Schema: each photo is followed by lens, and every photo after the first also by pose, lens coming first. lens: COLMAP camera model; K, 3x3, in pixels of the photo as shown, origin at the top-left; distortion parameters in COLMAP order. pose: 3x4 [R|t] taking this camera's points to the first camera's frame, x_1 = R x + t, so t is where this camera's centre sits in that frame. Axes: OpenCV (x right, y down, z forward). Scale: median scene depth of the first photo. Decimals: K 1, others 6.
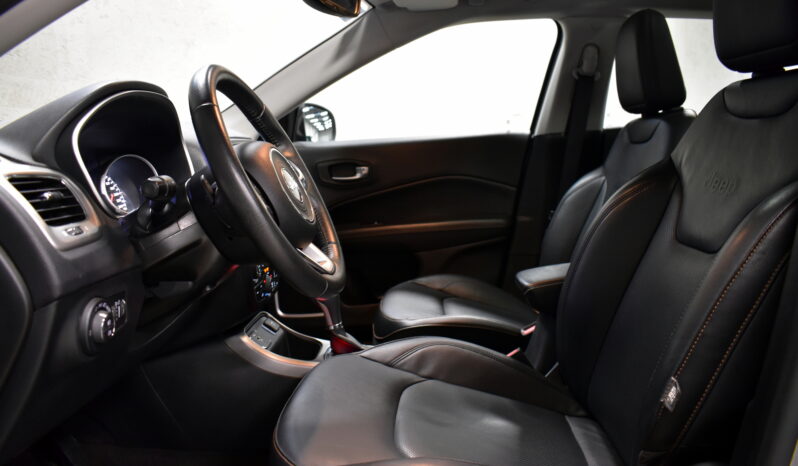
lens RADIAL K [[624.0, 0, 399.0], [0, 624.0, 233.0], [0, 0, 1]] dist [-0.089559, -0.000396]
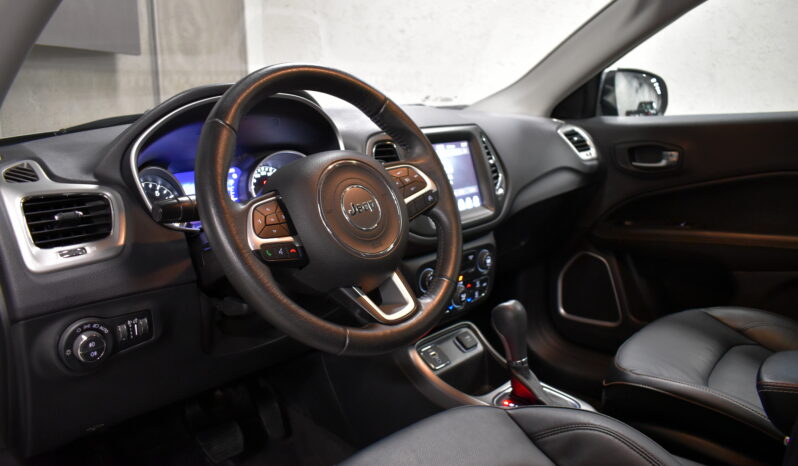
lens RADIAL K [[624.0, 0, 399.0], [0, 624.0, 233.0], [0, 0, 1]] dist [-0.089559, -0.000396]
pose [[0.759525, 0.131257, -0.637098, 0.185810], [-0.076421, 0.990653, 0.112992, -0.066399], [0.645973, -0.037133, 0.762456, 0.192769]]
